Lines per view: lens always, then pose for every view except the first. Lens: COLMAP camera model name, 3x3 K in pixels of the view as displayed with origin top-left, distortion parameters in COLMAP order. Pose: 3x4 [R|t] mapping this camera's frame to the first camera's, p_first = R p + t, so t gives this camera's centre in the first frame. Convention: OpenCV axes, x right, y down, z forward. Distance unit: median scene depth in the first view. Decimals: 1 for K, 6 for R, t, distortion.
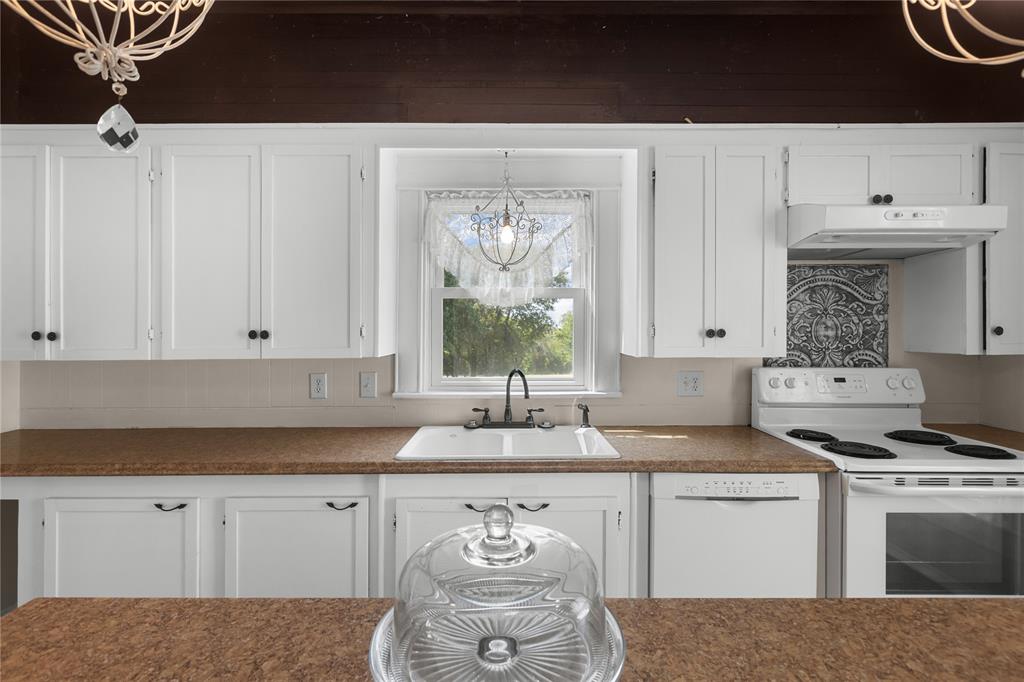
lens RADIAL K [[464.1, 0, 511.6], [0, 464.1, 326.8], [0, 0, 1]] dist [0.004618, 0.000108]
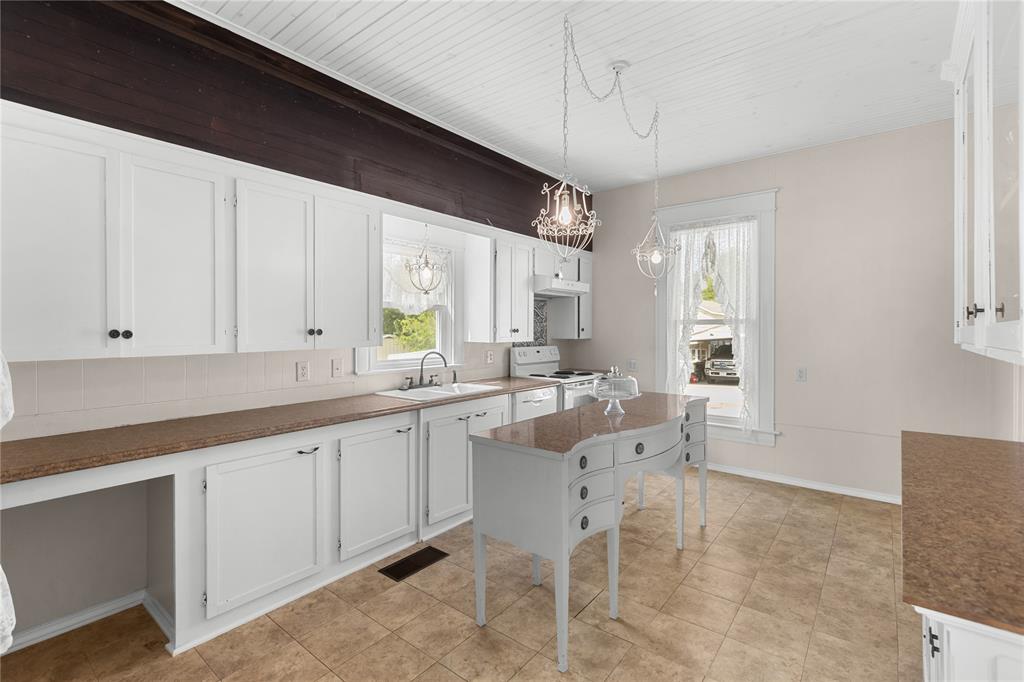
lens RADIAL K [[464.1, 0, 512.6], [0, 464.1, 335.4], [0, 0, 1]] dist [0.004618, 0.000108]
pose [[0.624501, -0.008702, 0.780975, -1.140537], [-0.005955, 0.999856, 0.015903, 0.000888], [-0.781001, -0.014582, 0.624359, -0.302924]]
